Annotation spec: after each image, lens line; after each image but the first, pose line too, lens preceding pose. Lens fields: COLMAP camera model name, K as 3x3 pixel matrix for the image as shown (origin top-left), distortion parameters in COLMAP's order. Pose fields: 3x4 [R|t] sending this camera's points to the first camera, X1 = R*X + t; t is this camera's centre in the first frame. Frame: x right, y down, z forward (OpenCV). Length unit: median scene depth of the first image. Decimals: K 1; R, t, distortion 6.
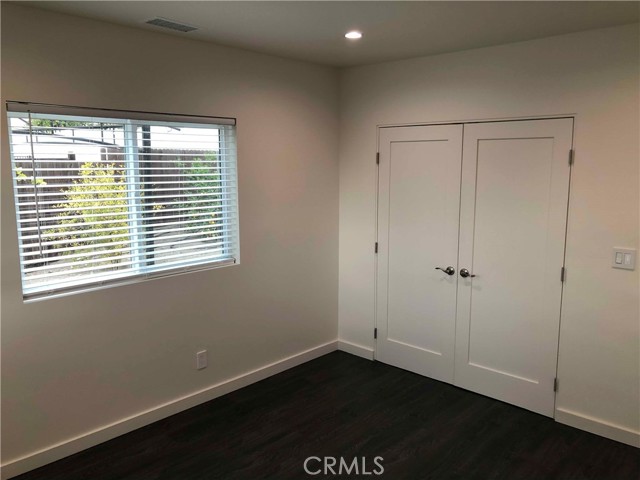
lens RADIAL K [[522.7, 0, 320.5], [0, 522.7, 231.9], [0, 0, 1]] dist [0.034487, -0.034812]
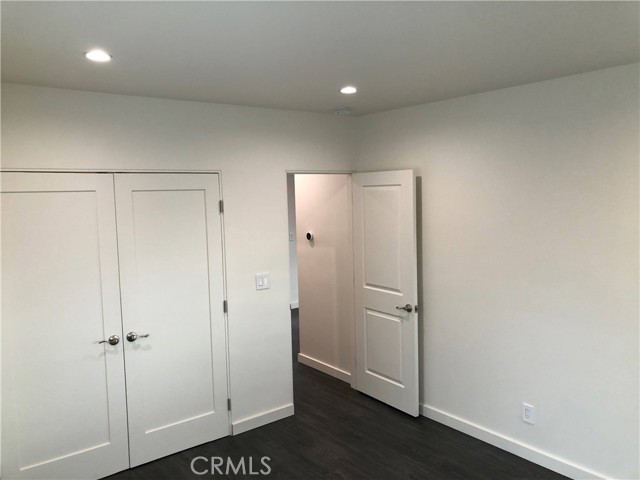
lens RADIAL K [[512.3, 0, 321.1], [0, 512.3, 243.3], [0, 0, 1]] dist [0.007765, -0.004080]
pose [[0.165604, -0.082346, 0.982748, -0.563350], [0.176802, 0.982842, 0.052561, -0.073362], [-0.970215, 0.165047, 0.177322, 0.534248]]
